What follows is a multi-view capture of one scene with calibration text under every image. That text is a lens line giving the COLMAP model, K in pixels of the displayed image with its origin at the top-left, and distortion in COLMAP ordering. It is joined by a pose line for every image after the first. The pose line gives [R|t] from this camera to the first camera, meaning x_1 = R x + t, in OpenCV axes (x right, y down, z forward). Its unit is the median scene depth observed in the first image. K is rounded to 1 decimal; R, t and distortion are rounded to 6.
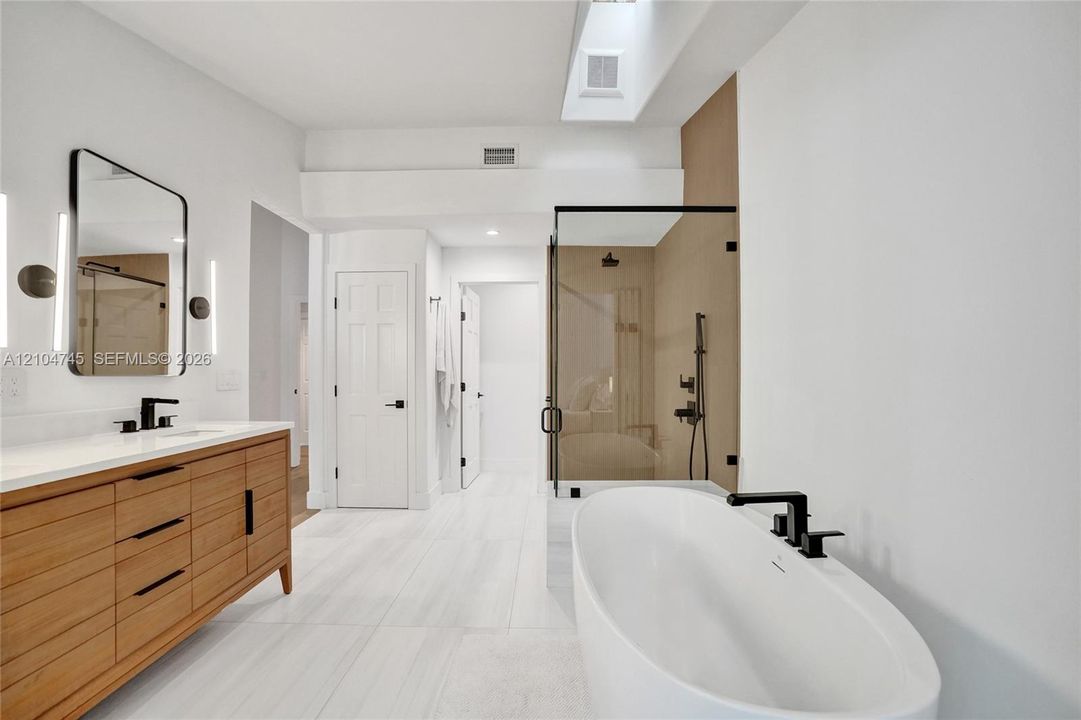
lens RADIAL K [[514.1, 0, 523.2], [0, 514.1, 368.0], [0, 0, 1]] dist [-0.060382, 0.022418]
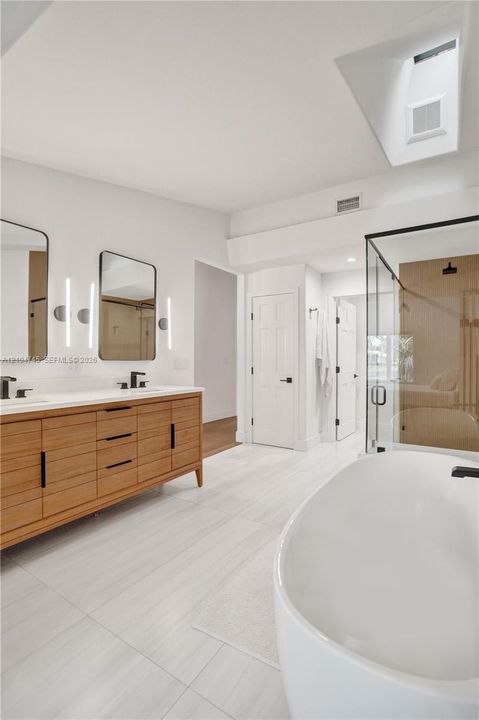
lens RADIAL K [[342.4, 0, 220.8], [0, 342.4, 357.8], [0, 0, 1]] dist [-0.060382, 0.022418]
pose [[0.840753, 0.002667, -0.541412, 0.168925], [-0.000919, 0.999993, 0.003498, 0.000097], [0.541418, -0.002443, 0.840750, 0.040879]]
